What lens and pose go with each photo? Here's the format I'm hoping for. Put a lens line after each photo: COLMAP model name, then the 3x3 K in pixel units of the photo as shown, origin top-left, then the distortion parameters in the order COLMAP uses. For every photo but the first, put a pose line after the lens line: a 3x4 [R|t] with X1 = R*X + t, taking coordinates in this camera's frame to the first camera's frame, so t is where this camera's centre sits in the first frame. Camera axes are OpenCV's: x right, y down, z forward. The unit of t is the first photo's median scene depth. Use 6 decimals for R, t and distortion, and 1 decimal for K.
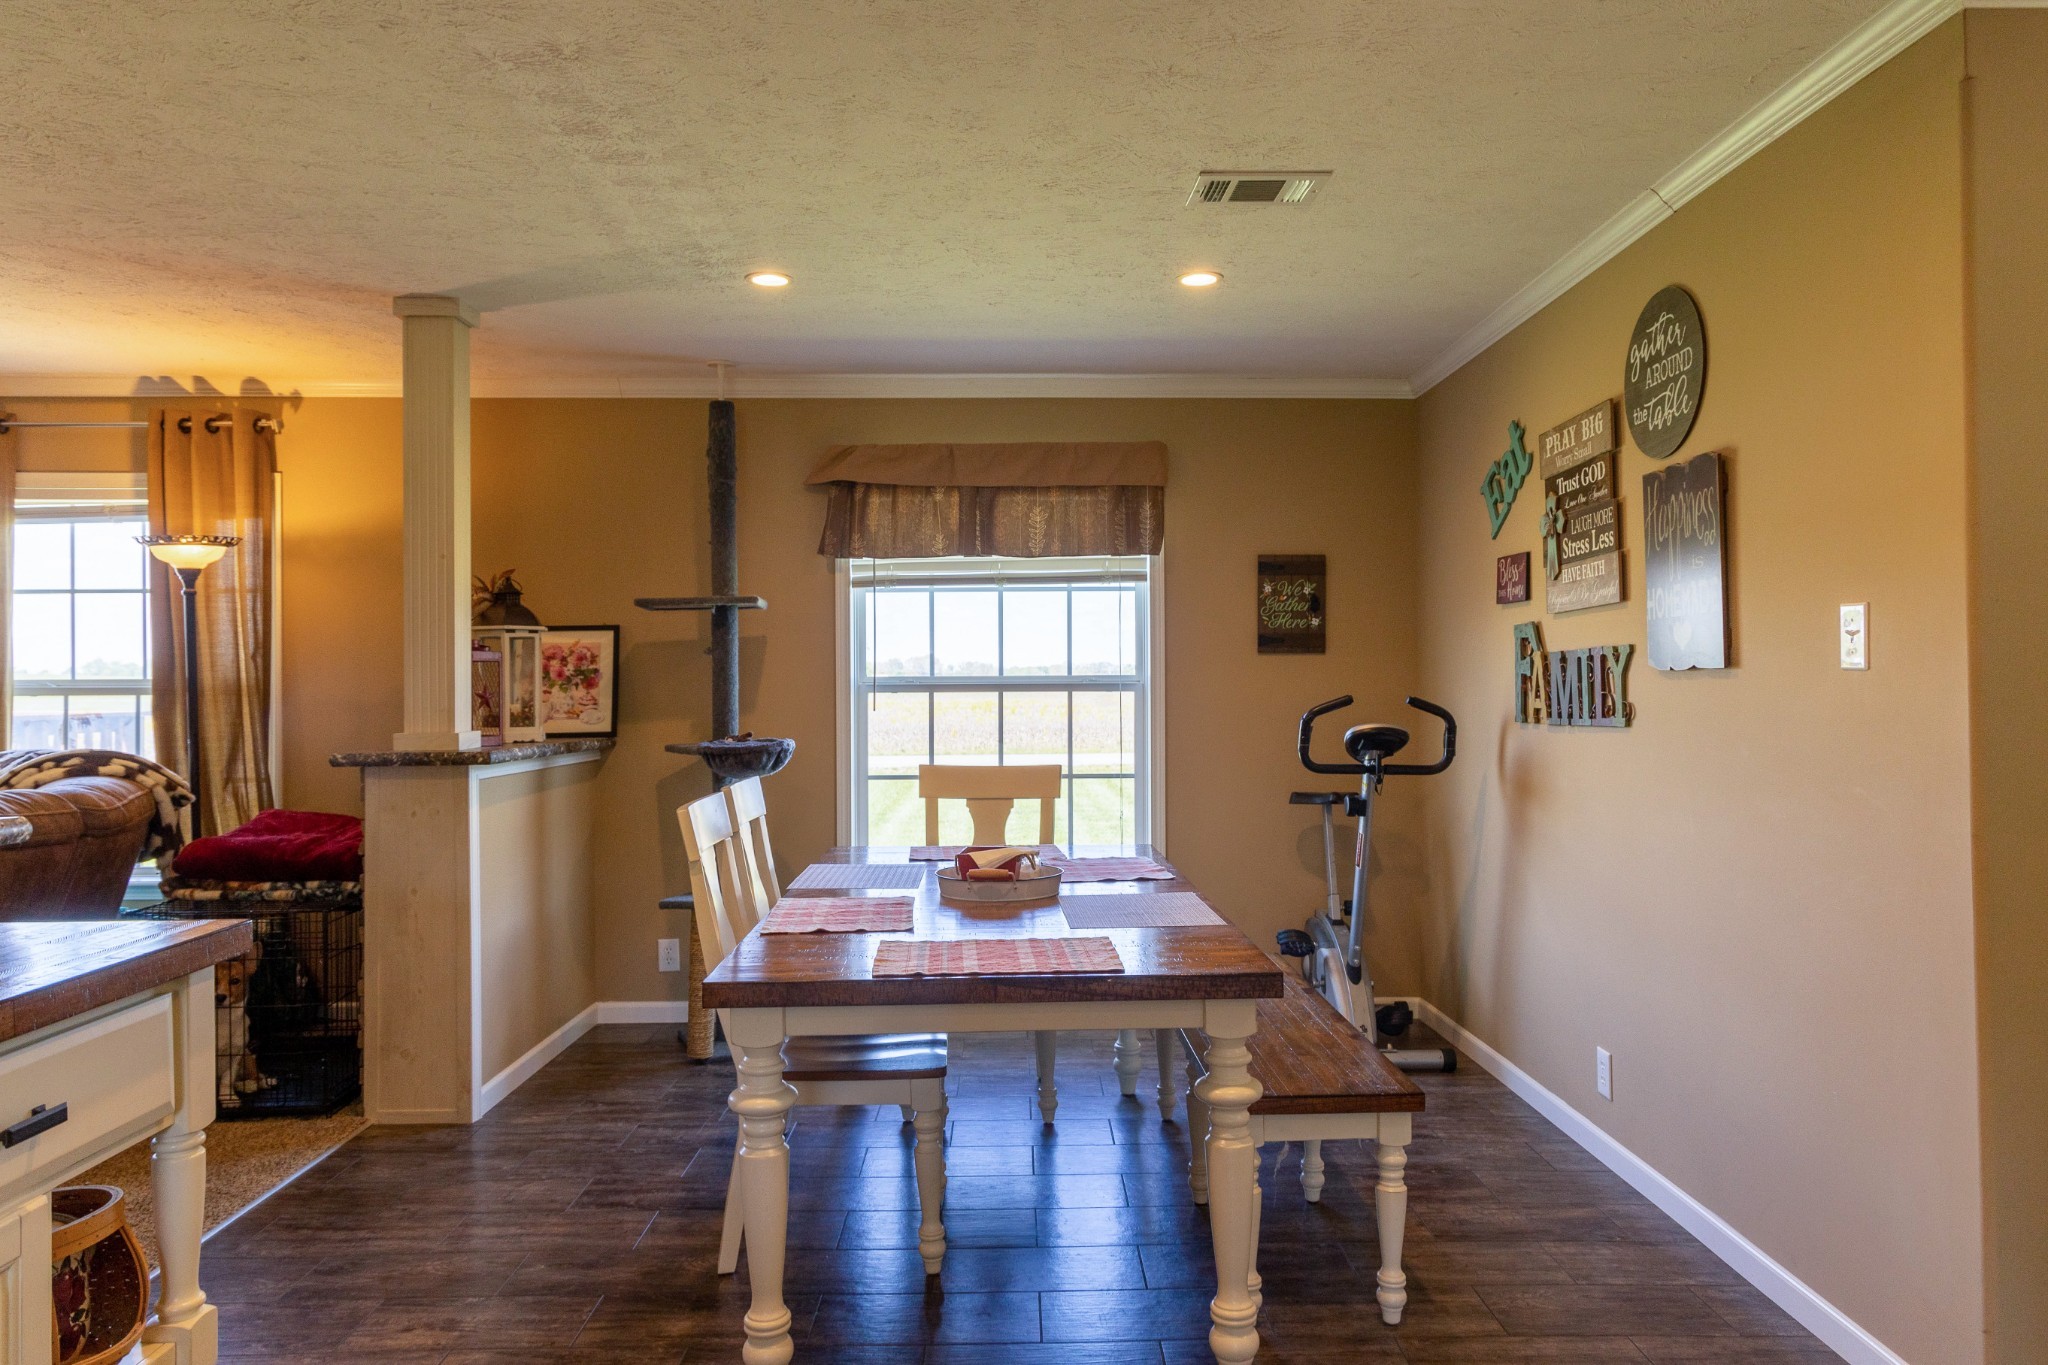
lens RADIAL K [[1382.9, 0, 1029.5], [0, 1382.9, 673.7], [0, 0, 1]] dist [0.005547, -0.004127]
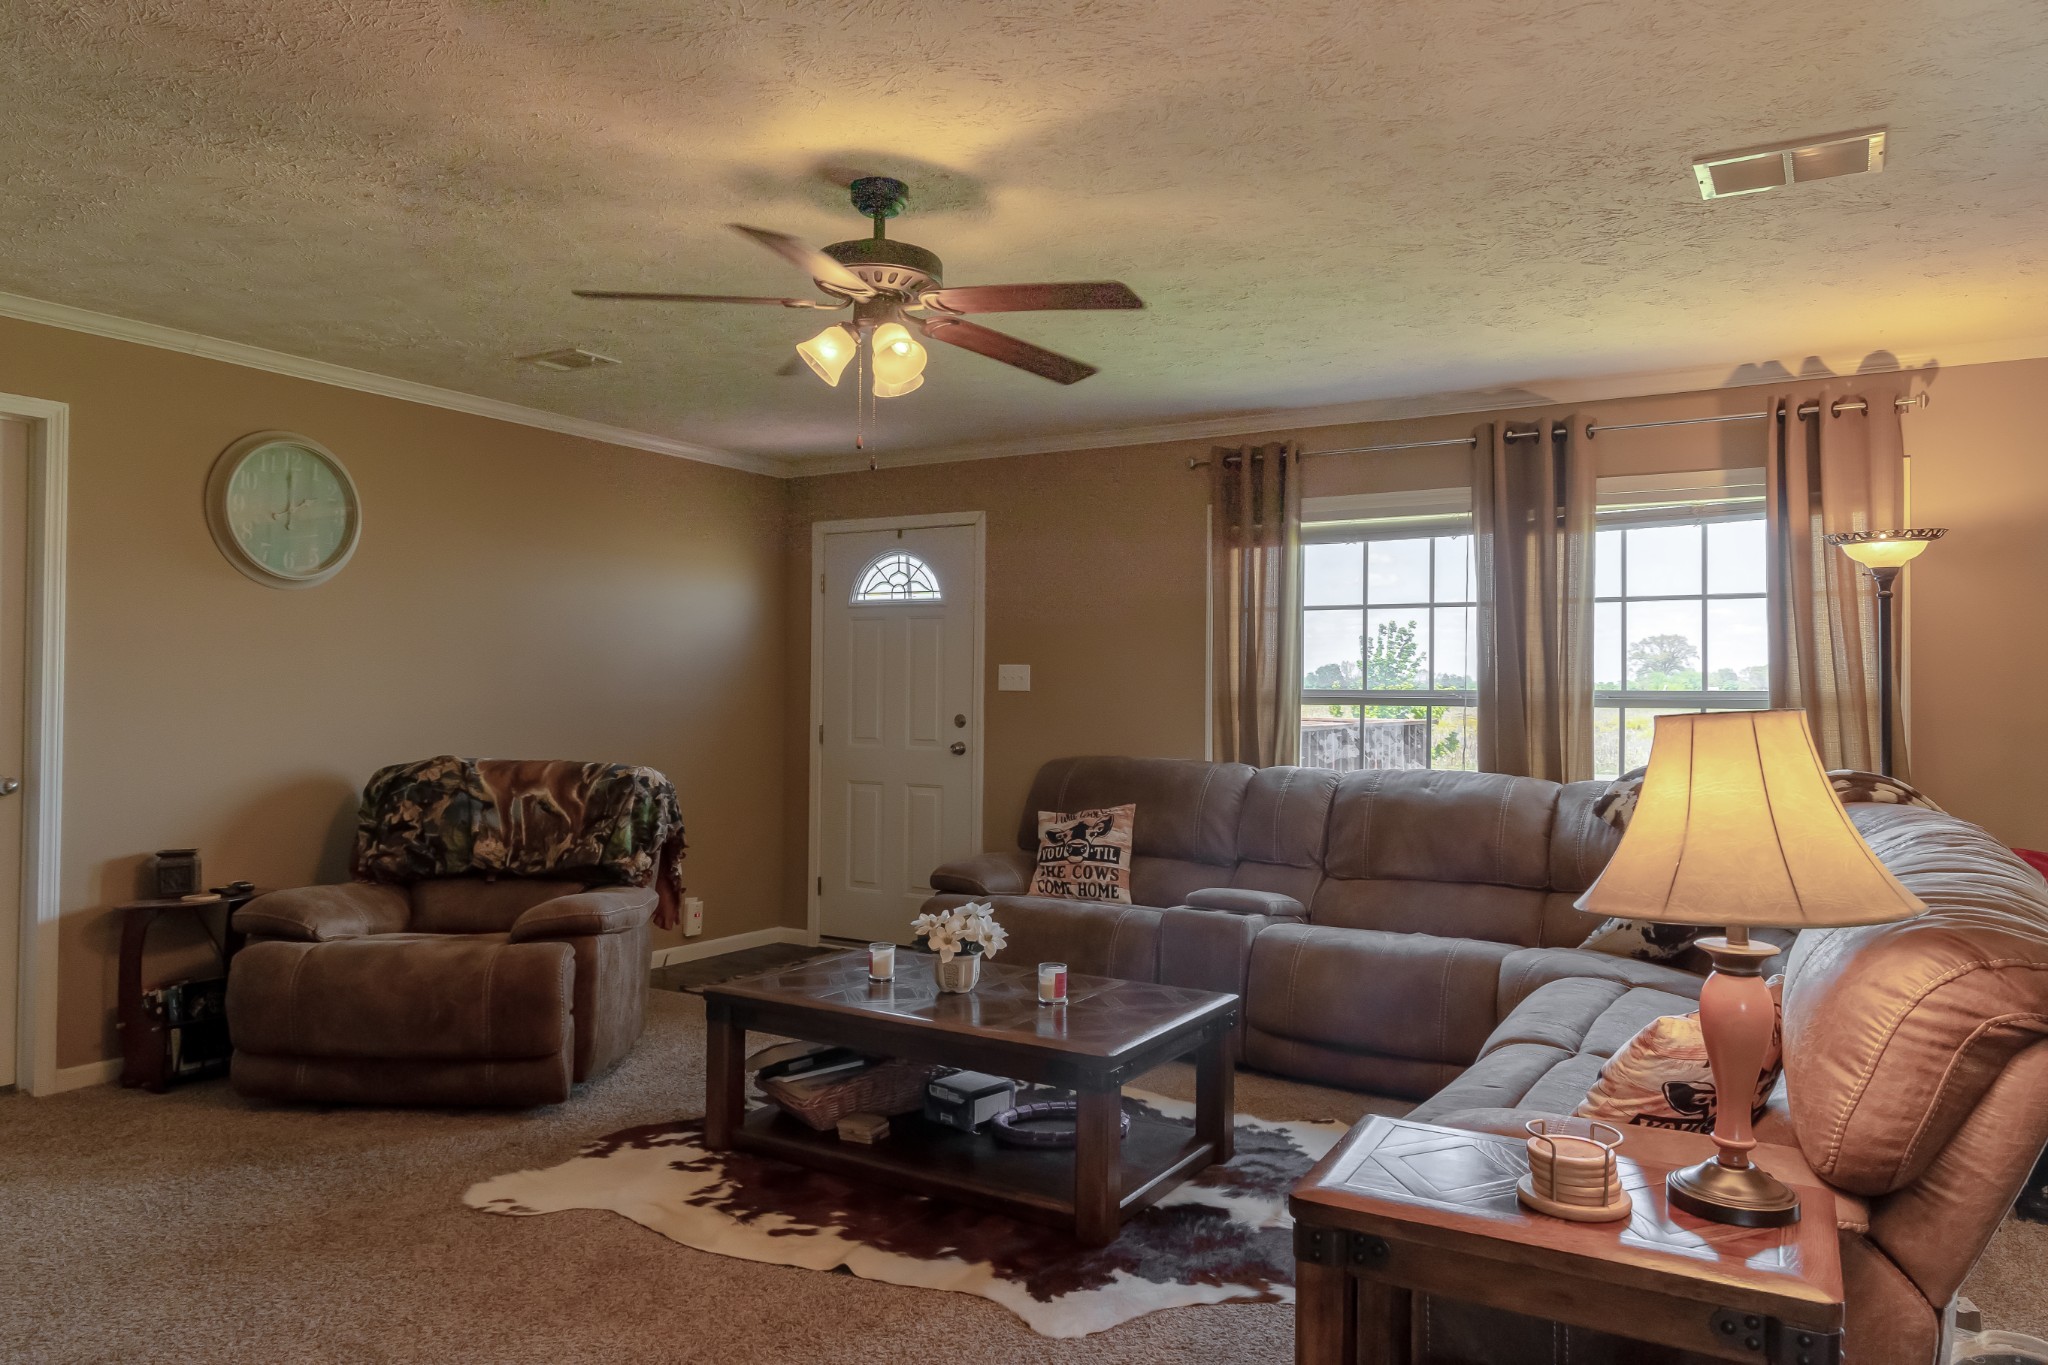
lens RADIAL K [[1382.9, 0, 1029.5], [0, 1382.9, 673.7], [0, 0, 1]] dist [0.005547, -0.004127]
pose [[0.851617, -0.001391, -0.524162, -0.556729], [-0.002923, 0.999968, -0.007403, -0.000532], [0.524156, 0.007837, 0.851586, -0.031982]]
